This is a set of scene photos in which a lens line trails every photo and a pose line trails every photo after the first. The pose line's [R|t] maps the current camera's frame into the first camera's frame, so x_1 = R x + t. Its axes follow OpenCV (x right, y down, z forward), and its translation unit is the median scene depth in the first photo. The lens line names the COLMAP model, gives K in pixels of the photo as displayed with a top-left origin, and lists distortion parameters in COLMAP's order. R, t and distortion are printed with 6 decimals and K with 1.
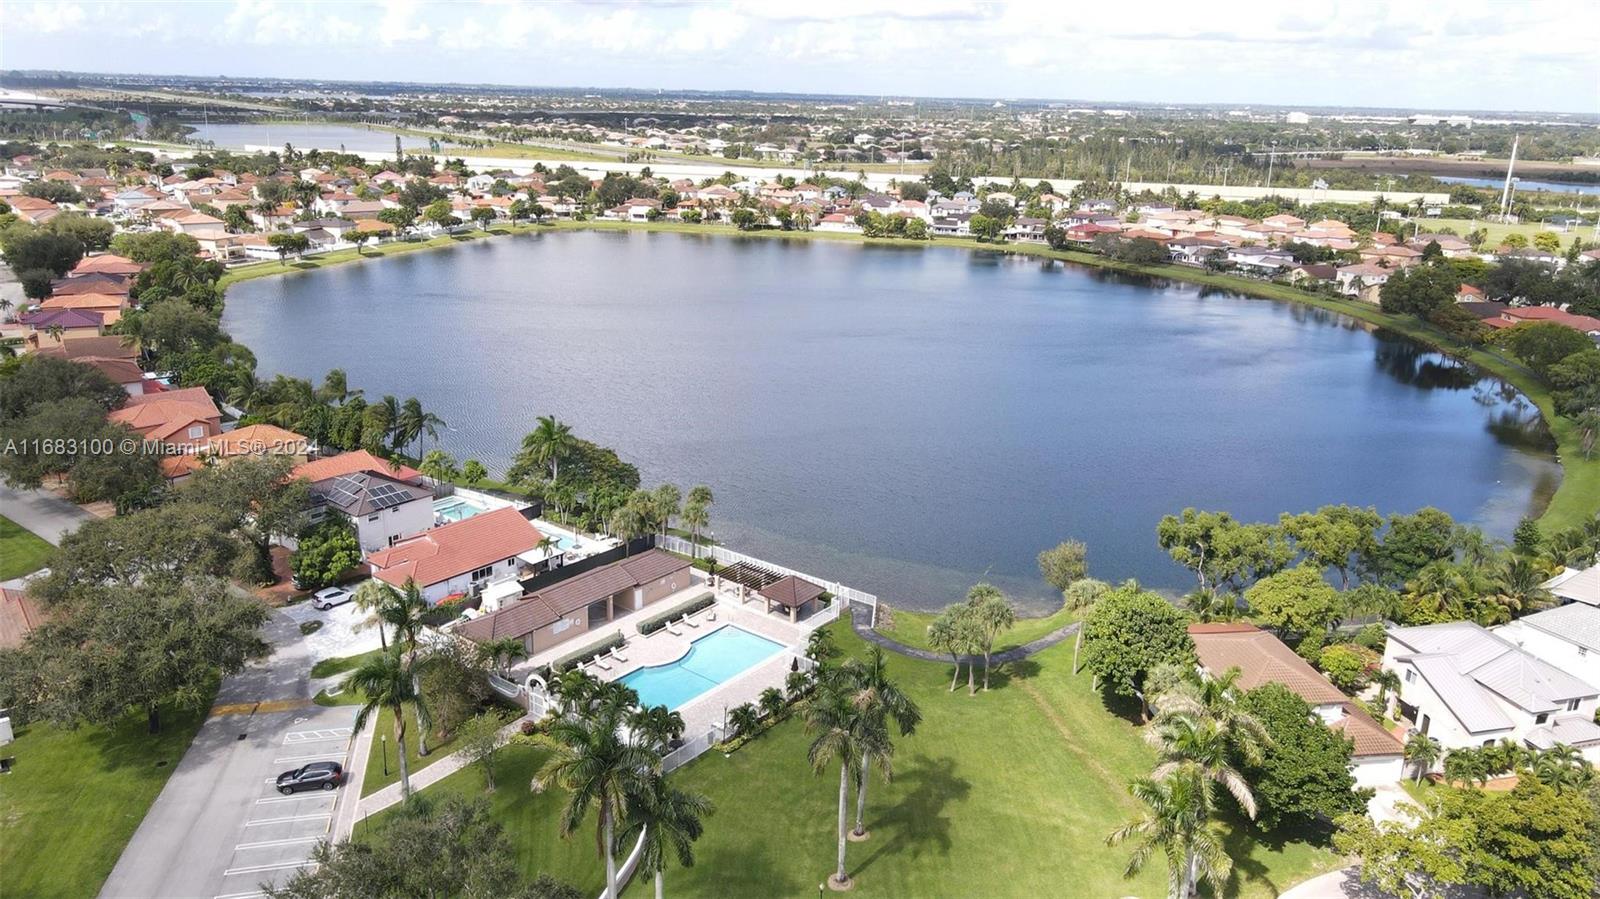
lens RADIAL K [[1165.3, 0, 798.6], [0, 1165.3, 455.5], [0, 0, 1]] dist [0.014513, 0.001385]
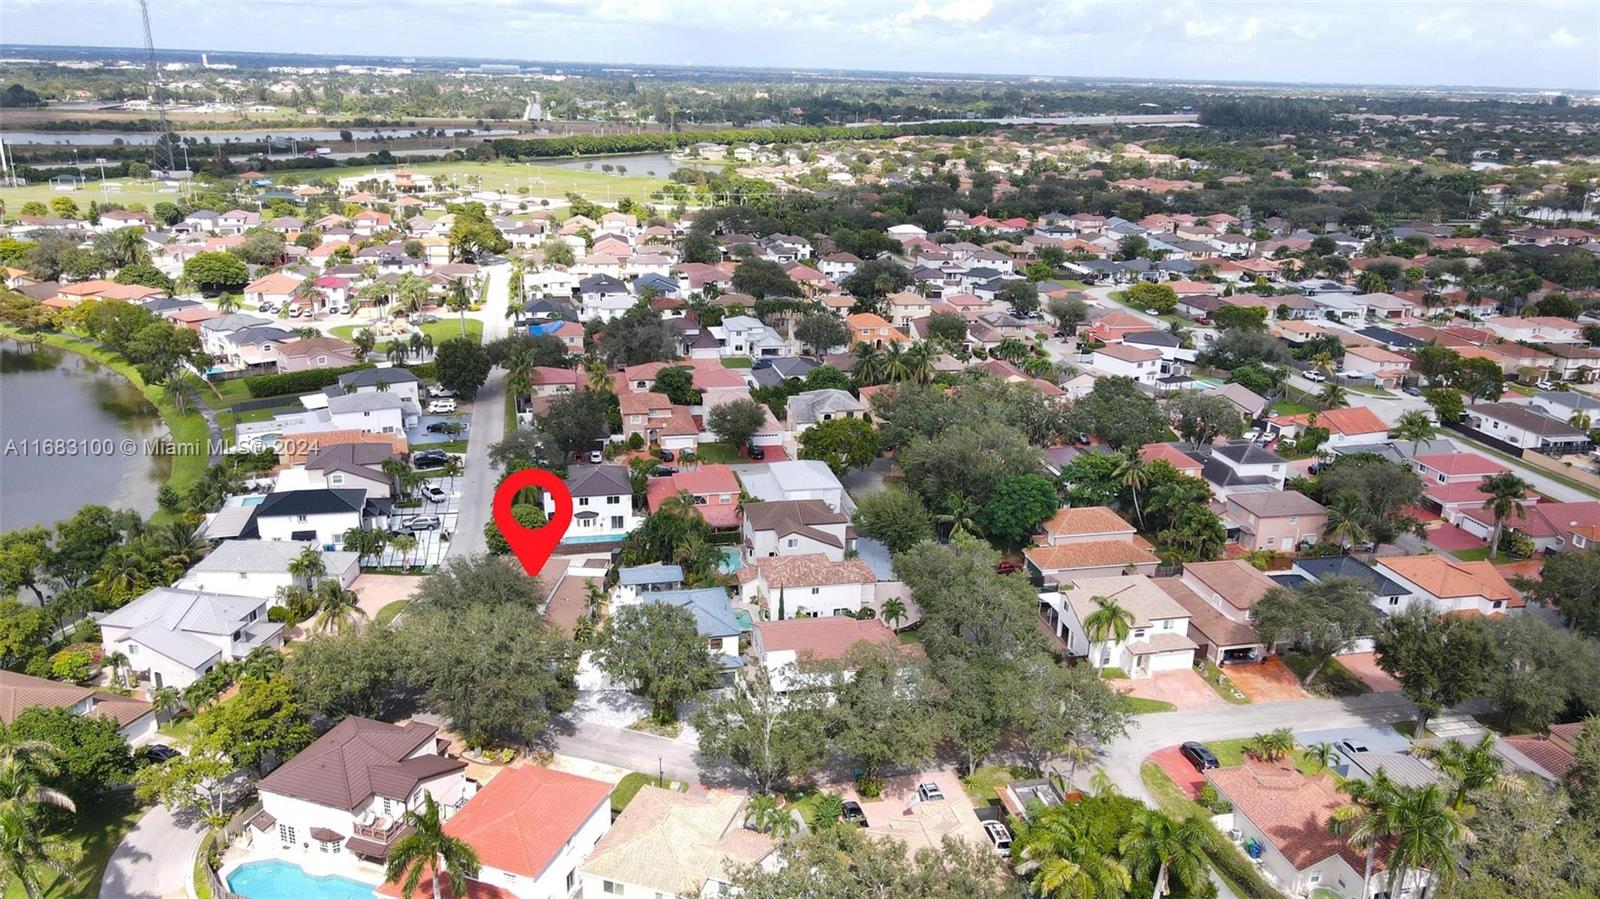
lens RADIAL K [[1165.3, 0, 800.4], [0, 1165.3, 453.5], [0, 0, 1]] dist [0.014513, 0.001385]
pose [[0.434388, -0.290662, 0.852539, -0.150666], [0.249701, 0.948265, 0.196070, -0.068056], [-0.865423, 0.127710, 0.484493, -0.210036]]
